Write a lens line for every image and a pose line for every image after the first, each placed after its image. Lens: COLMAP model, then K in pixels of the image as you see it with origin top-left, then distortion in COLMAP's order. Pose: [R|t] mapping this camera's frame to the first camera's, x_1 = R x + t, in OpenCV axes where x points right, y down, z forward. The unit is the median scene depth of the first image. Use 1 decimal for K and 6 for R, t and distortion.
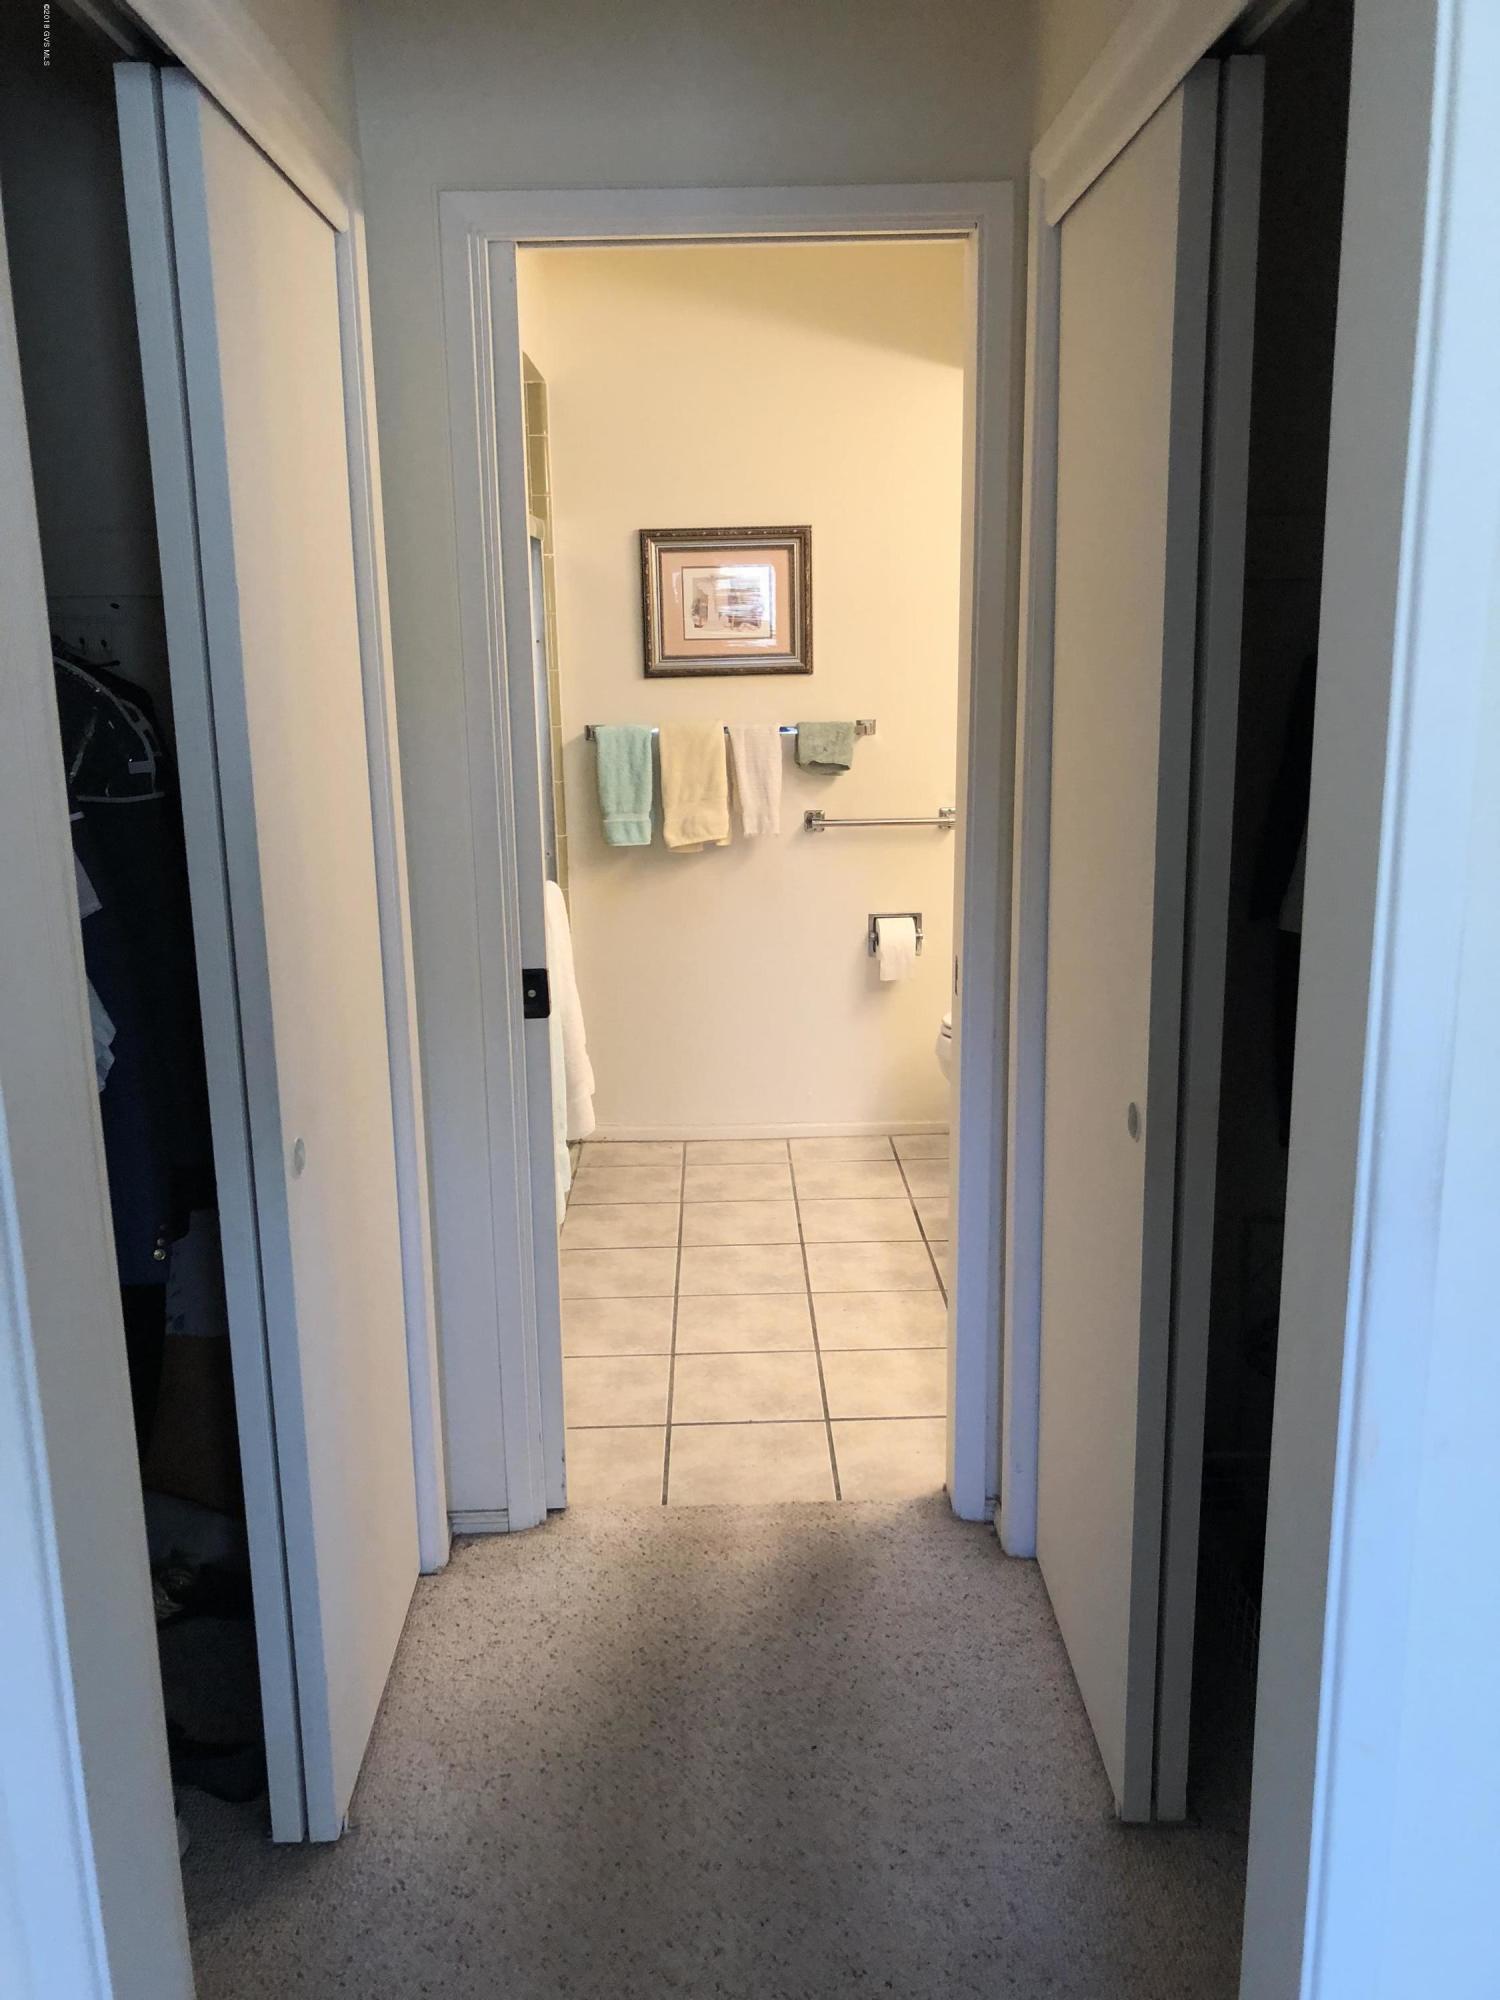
lens RADIAL K [[1656.7, 0, 756.9], [0, 1656.7, 987.8], [0, 0, 1]] dist [0.032965, -0.053411]
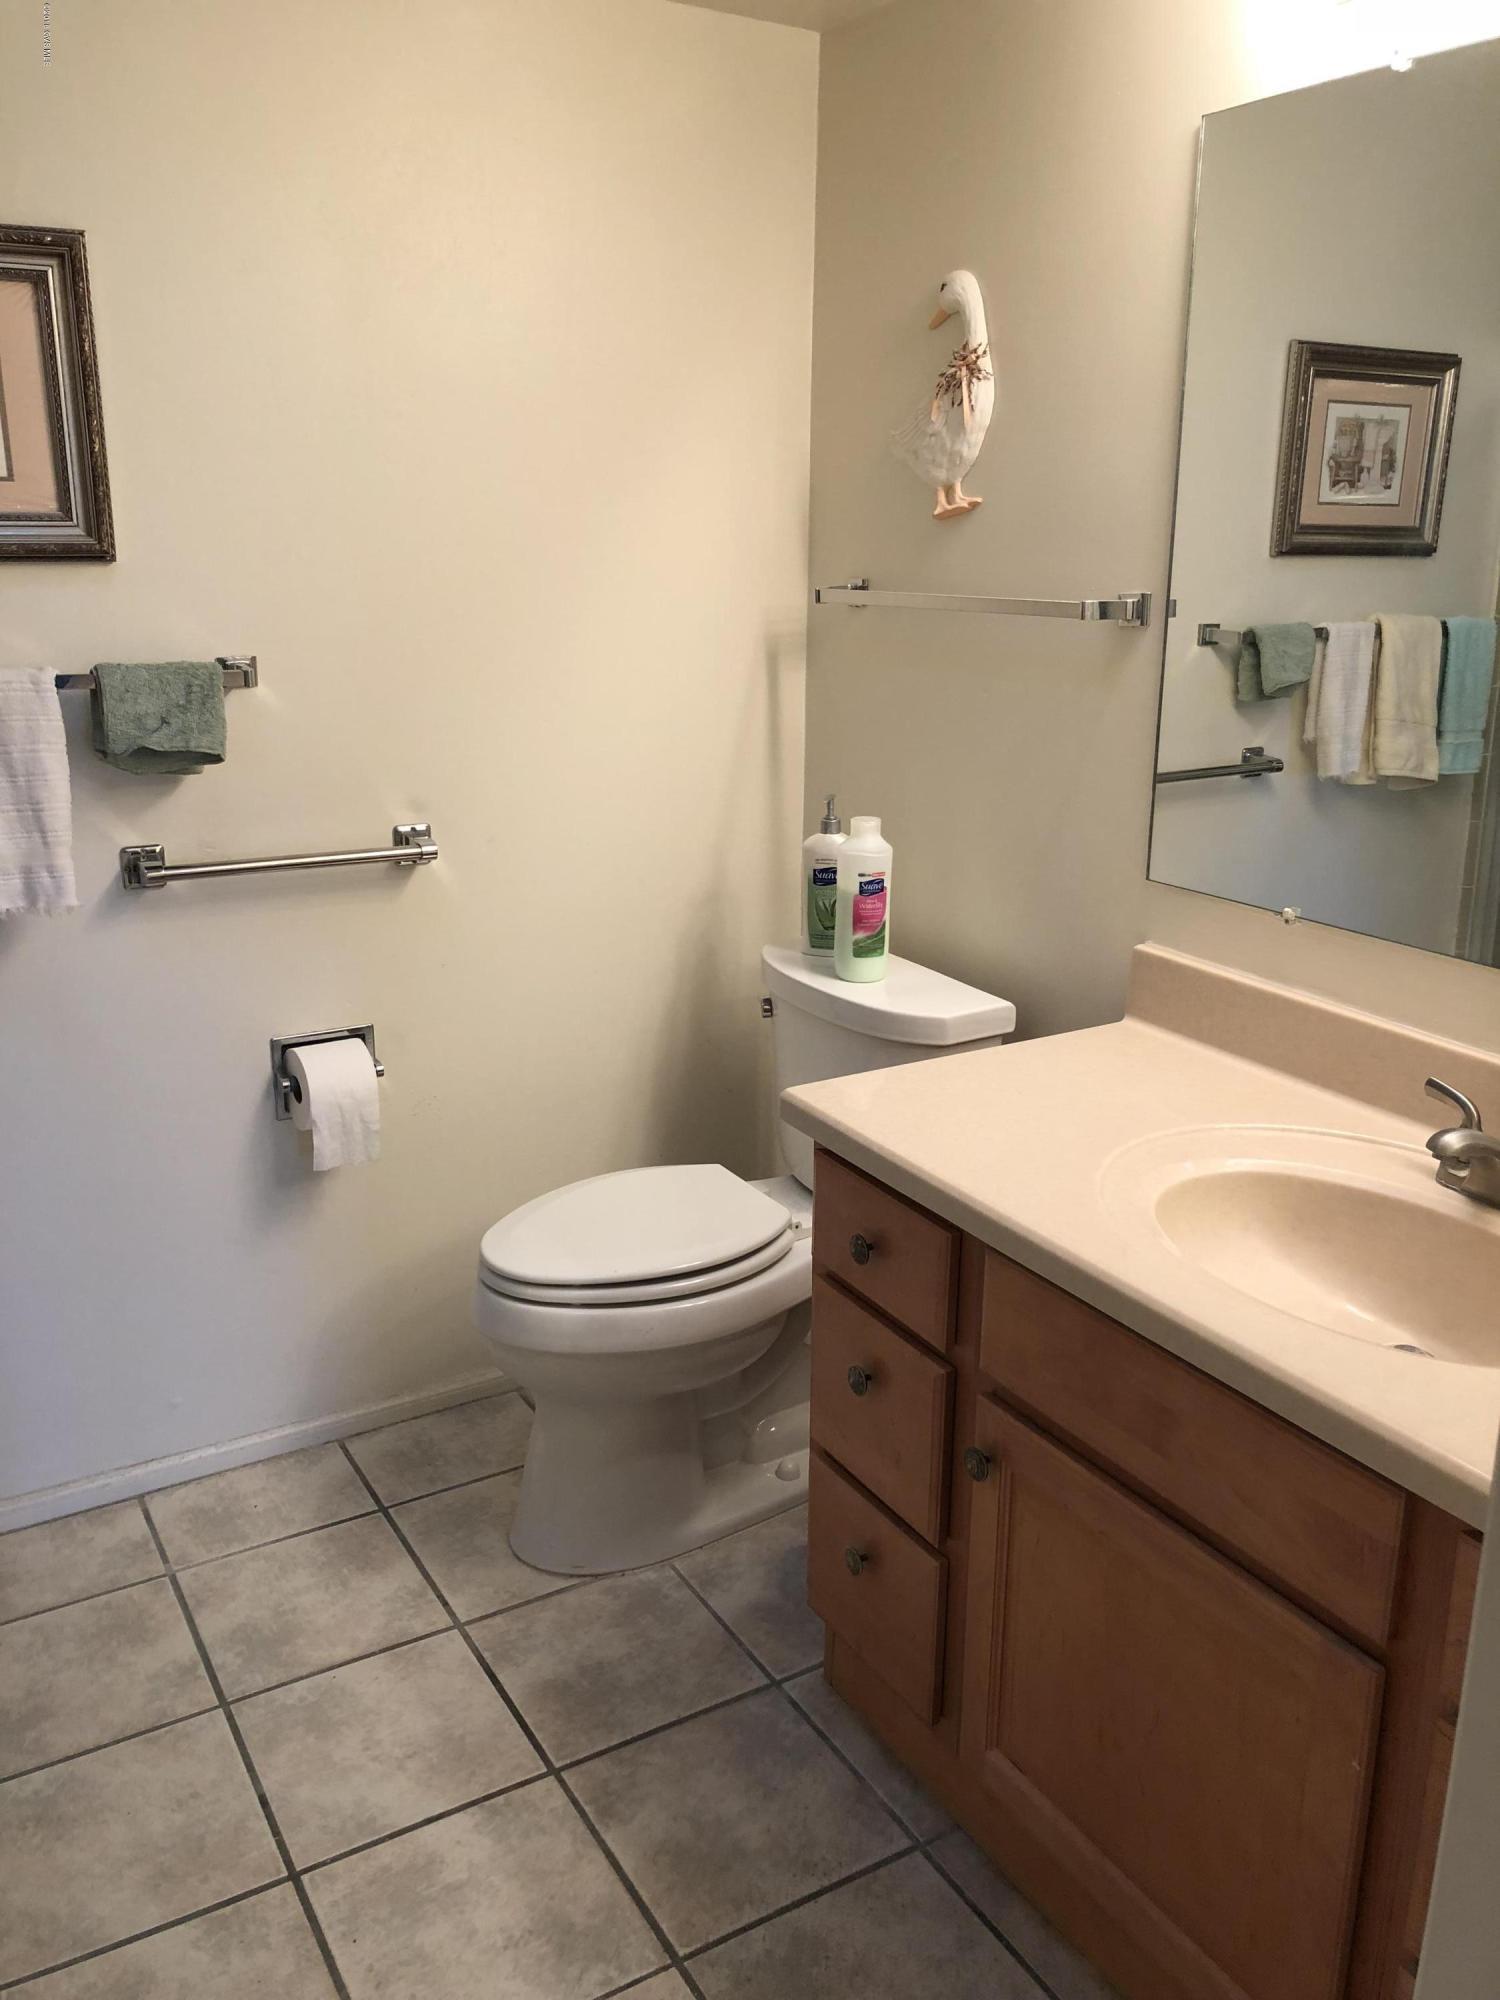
lens RADIAL K [[1656.7, 0, 756.9], [0, 1656.7, 987.8], [0, 0, 1]] dist [0.032965, -0.053411]
pose [[0.875603, -0.104220, 0.471655, -0.042239], [0.086180, 0.994486, 0.059760, -0.081627], [-0.475282, -0.011679, 0.879756, 0.498786]]
